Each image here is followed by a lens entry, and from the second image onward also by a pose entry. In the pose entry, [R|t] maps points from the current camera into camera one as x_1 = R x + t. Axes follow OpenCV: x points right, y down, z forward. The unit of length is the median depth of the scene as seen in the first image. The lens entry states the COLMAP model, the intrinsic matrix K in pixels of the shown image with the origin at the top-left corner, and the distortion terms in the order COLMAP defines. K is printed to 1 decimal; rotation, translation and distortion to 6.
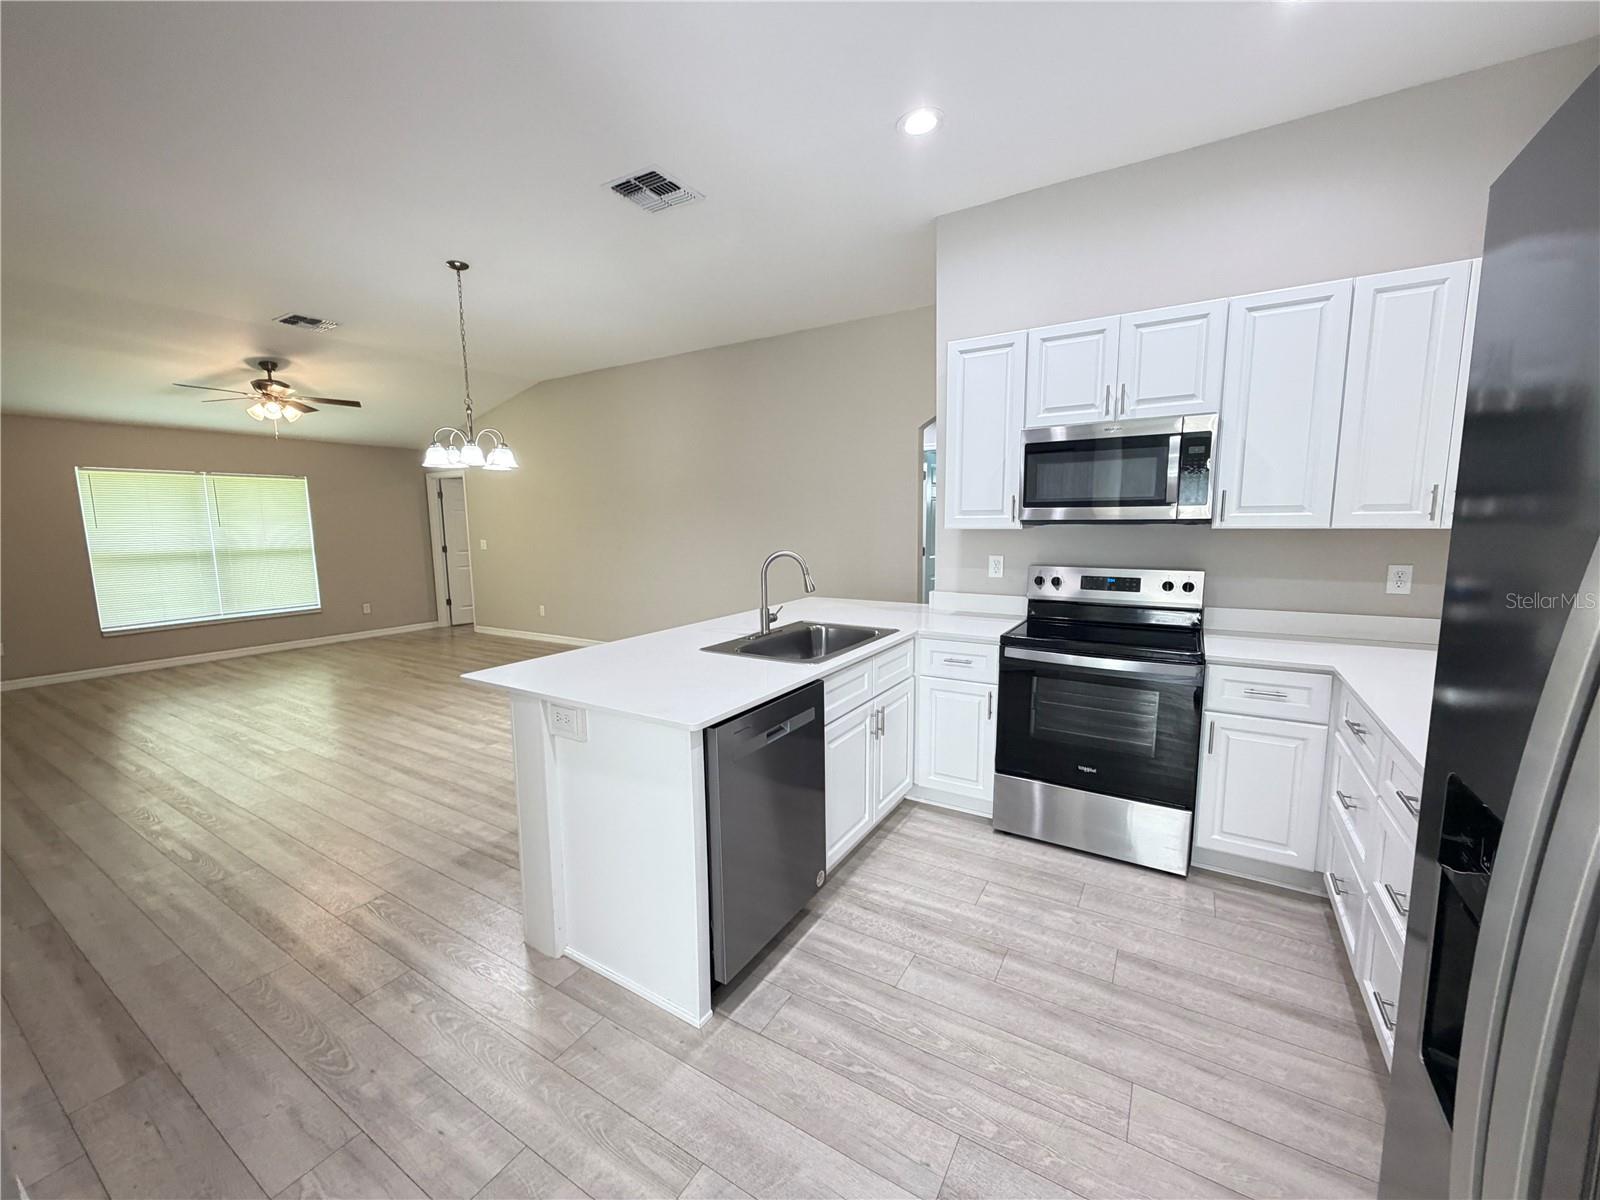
lens RADIAL K [[642.5, 0, 797.1], [0, 642.5, 601.7], [0, 0, 1]] dist [0.006675, -0.000028]
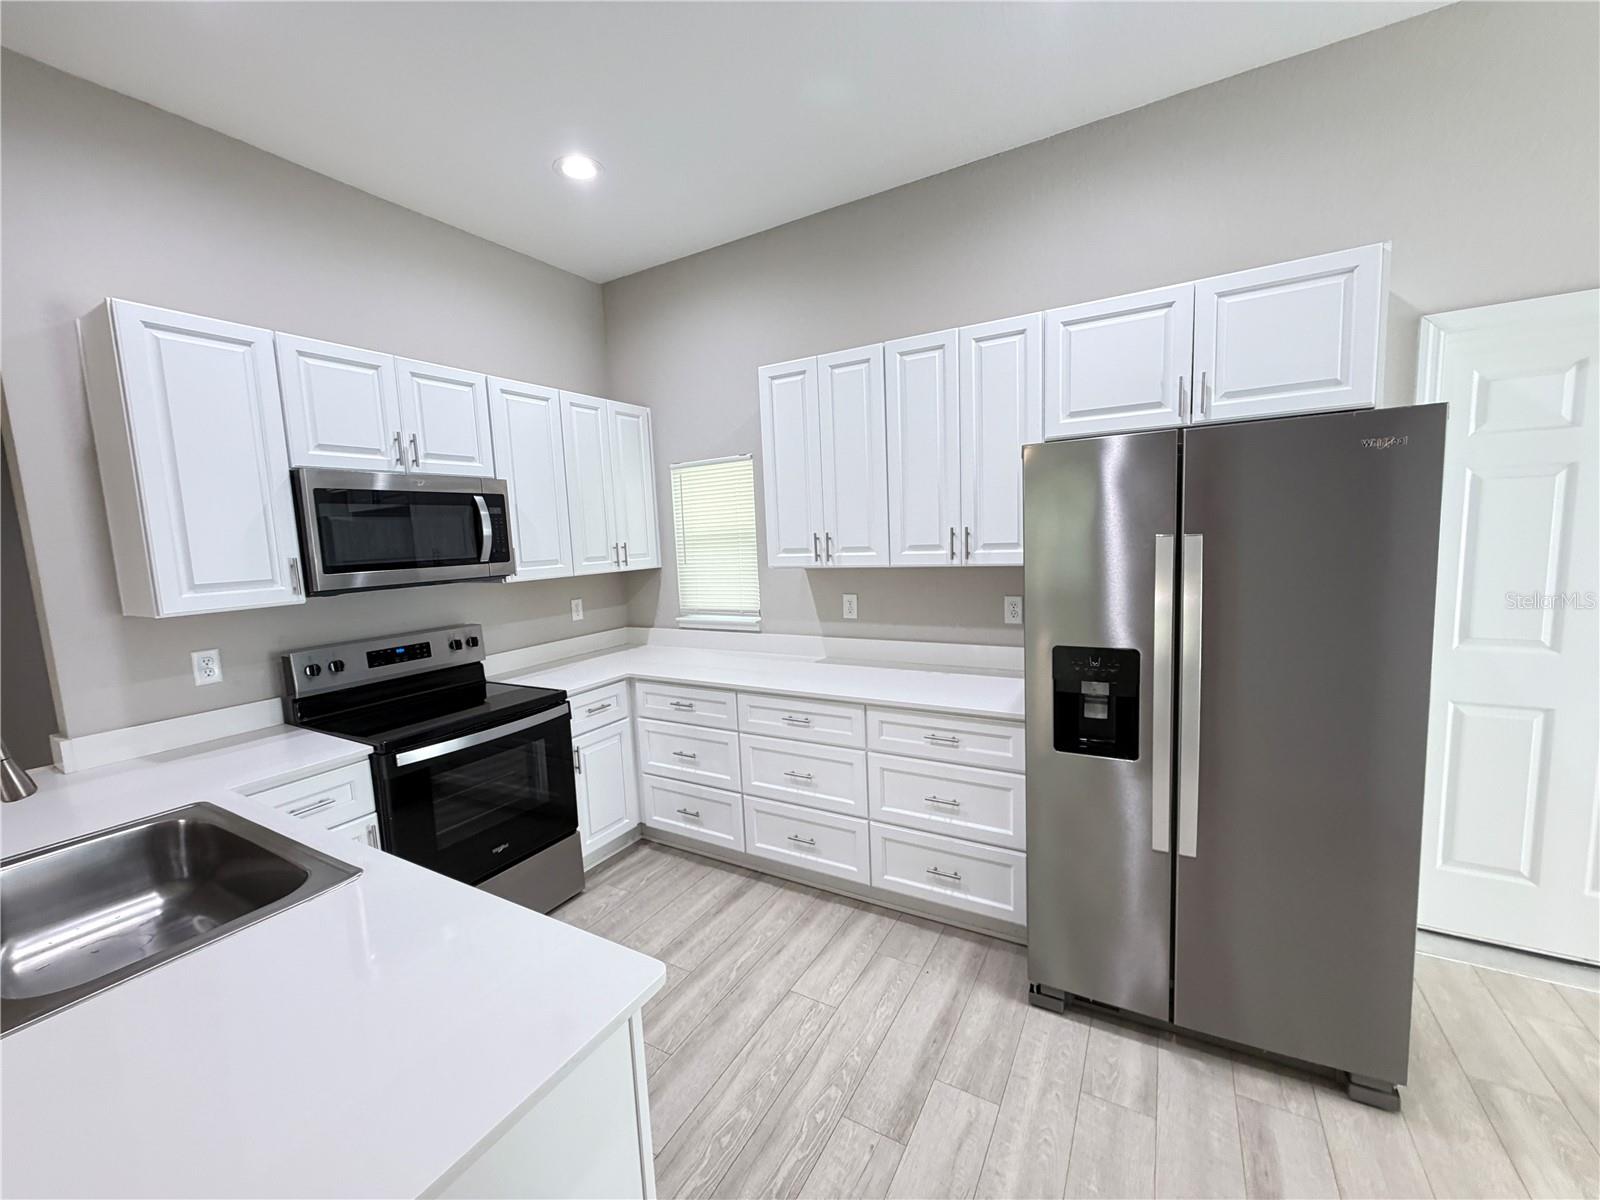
lens RADIAL K [[642.5, 0, 797.1], [0, 642.5, 601.7], [0, 0, 1]] dist [0.006675, -0.000028]
pose [[-0.027145, -0.094040, 0.995198, -0.138689], [0.178717, 0.979068, 0.097391, -0.030997], [-0.983526, 0.180503, -0.009770, 0.164675]]
